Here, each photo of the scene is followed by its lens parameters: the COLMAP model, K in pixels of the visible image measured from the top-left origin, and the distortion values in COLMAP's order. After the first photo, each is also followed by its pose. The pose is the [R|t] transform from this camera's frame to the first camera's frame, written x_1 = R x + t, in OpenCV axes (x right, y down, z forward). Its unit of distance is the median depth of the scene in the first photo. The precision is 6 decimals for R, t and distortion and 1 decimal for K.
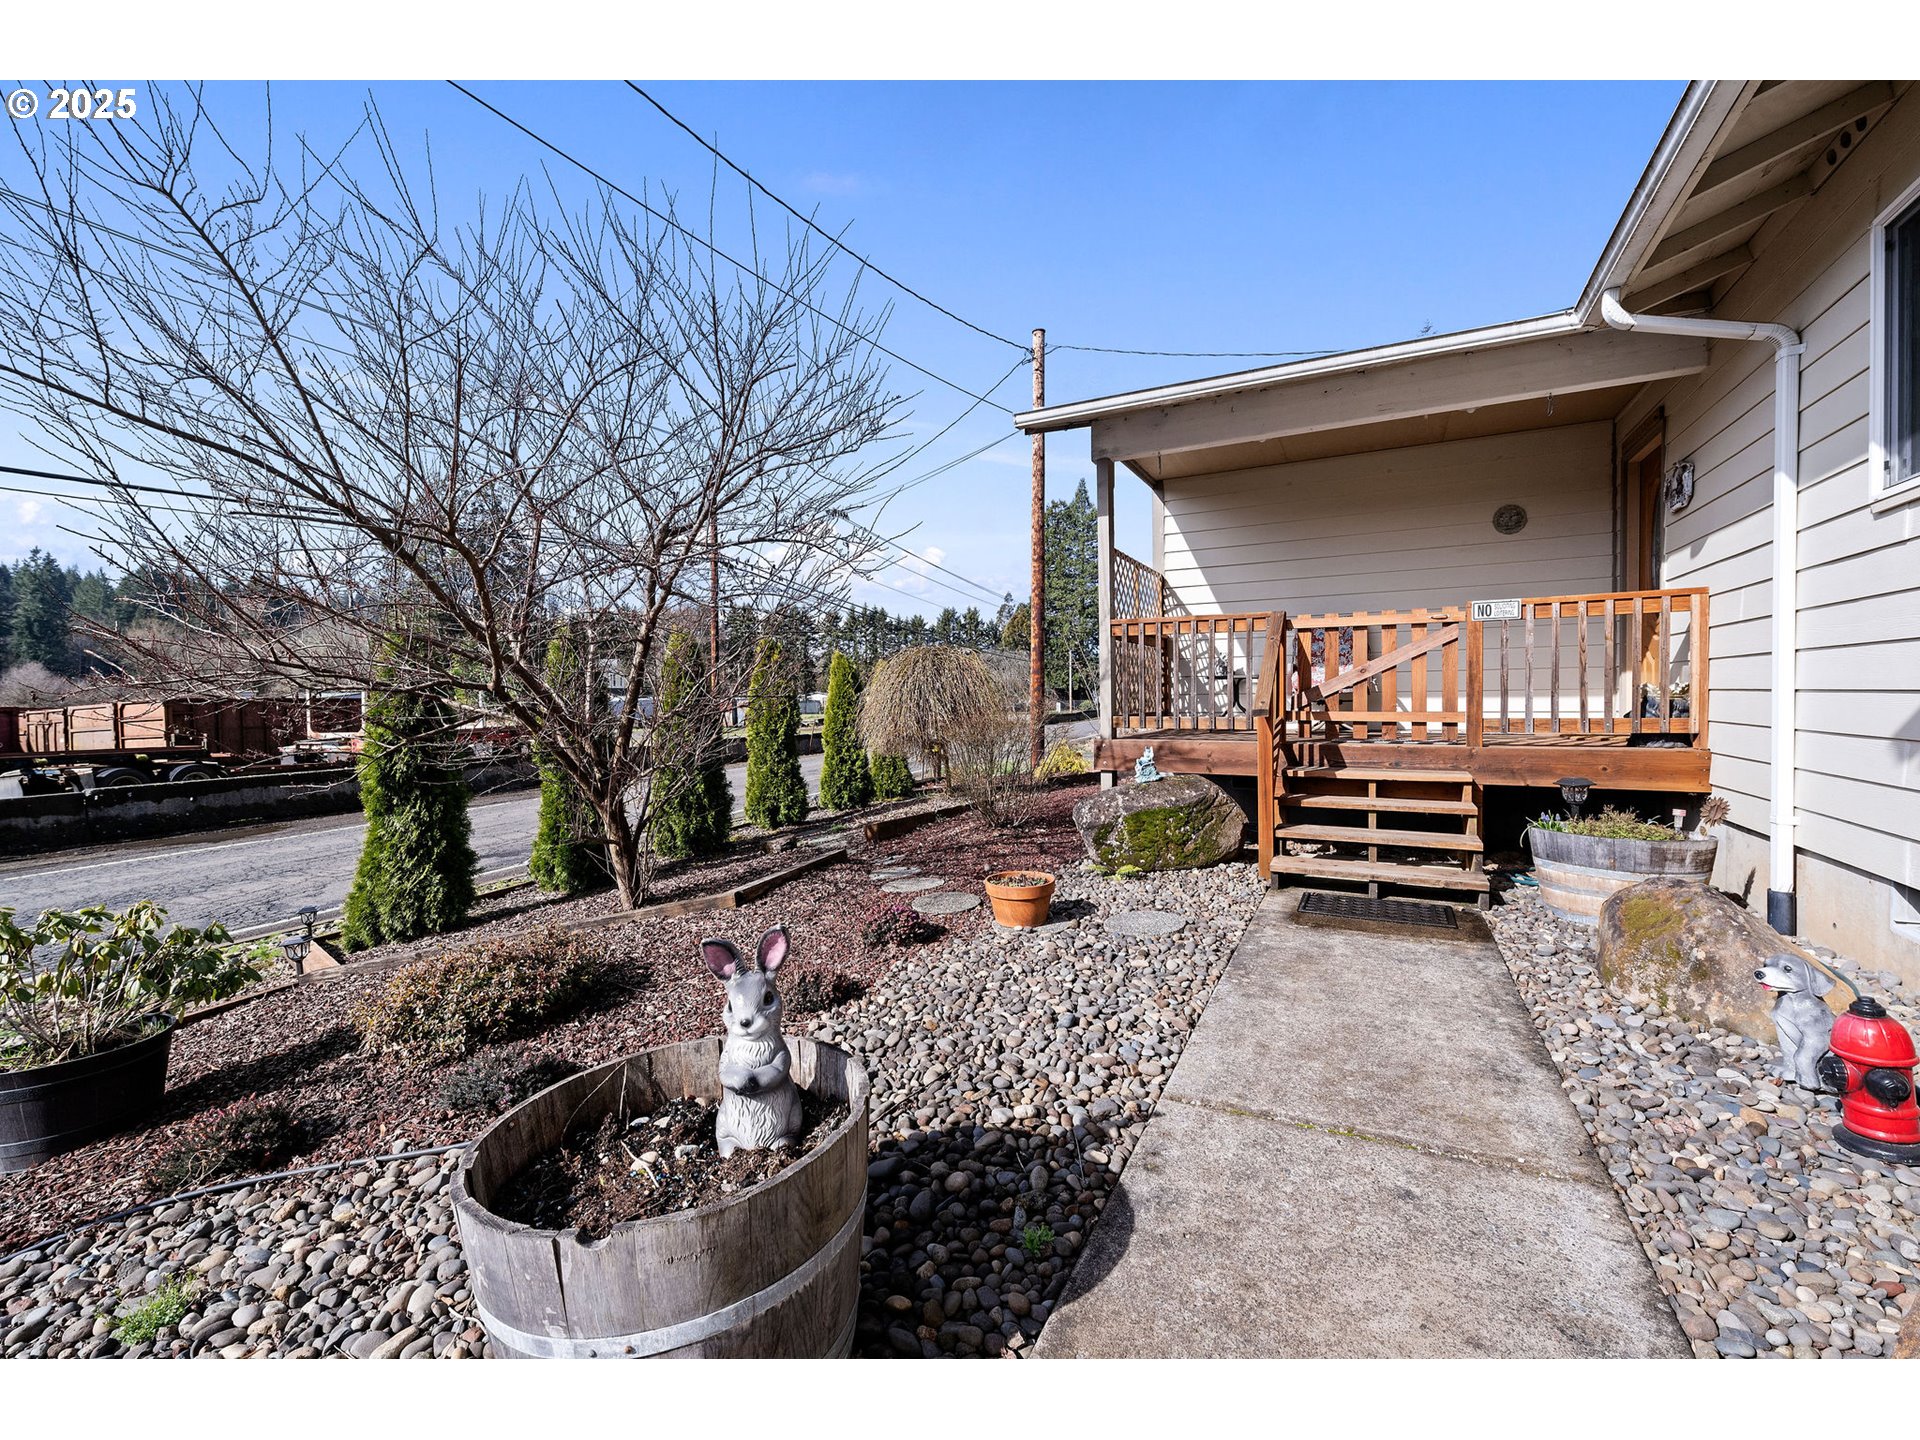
lens RADIAL K [[801.0, 0, 960.0], [0, 801.0, 720.0], [0, 0, 1]] dist [-0.000578, -0.000087]
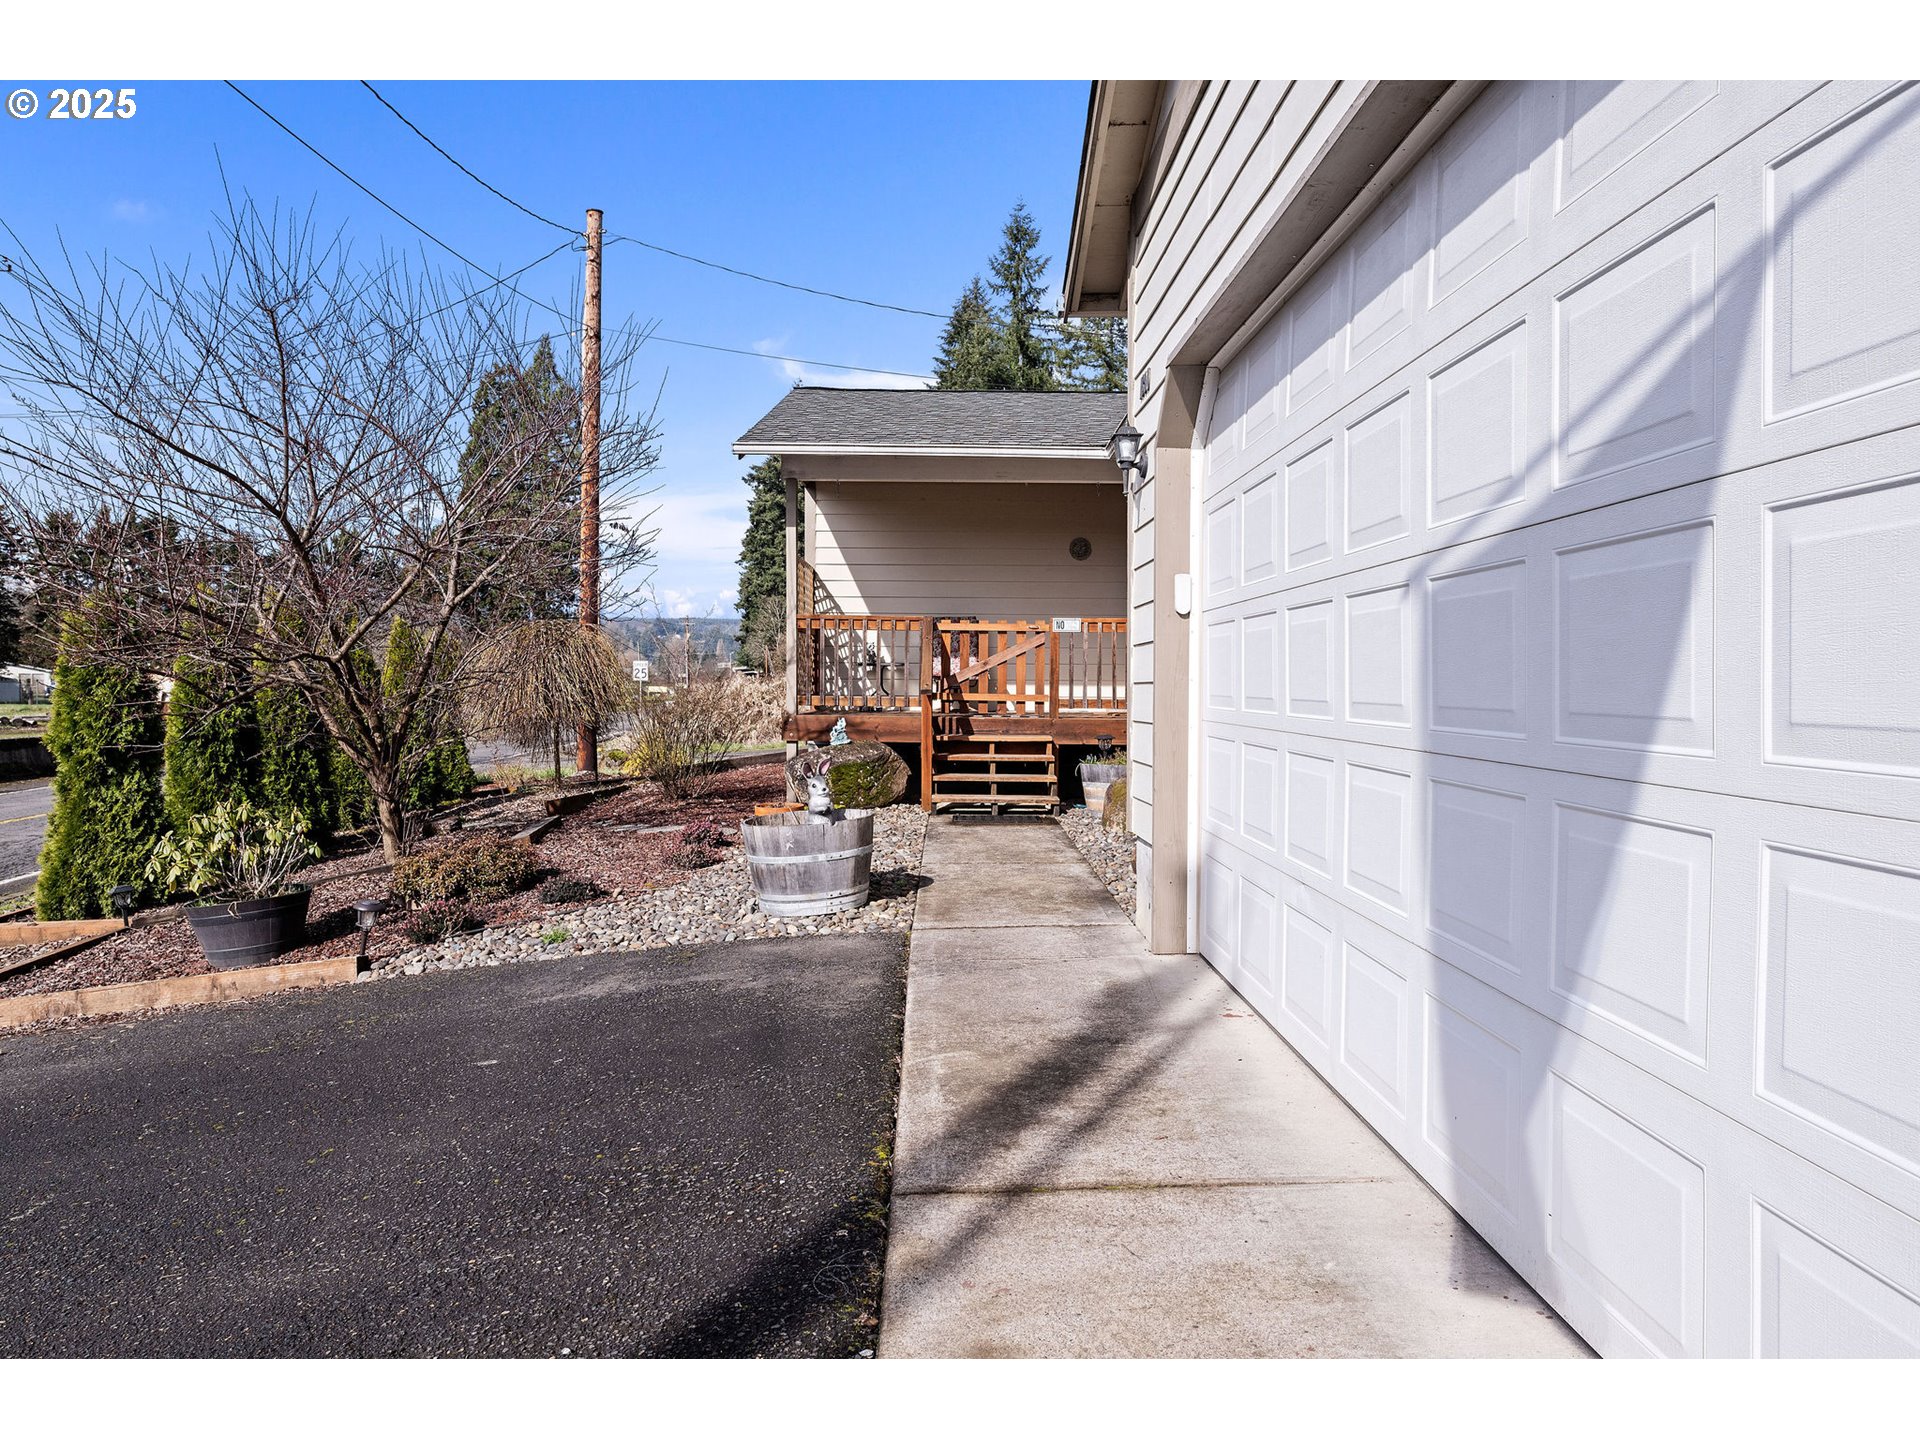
lens RADIAL K [[1353.2, 0, 960.0], [0, 1353.2, 720.0], [0, 0, 1]] dist [-0.003297, -0.001688]
pose [[0.884329, 0.006371, 0.466821, -0.621496], [-0.005222, 0.999979, -0.003755, 0.043967], [-0.466835, 0.000883, 0.884344, -1.037267]]
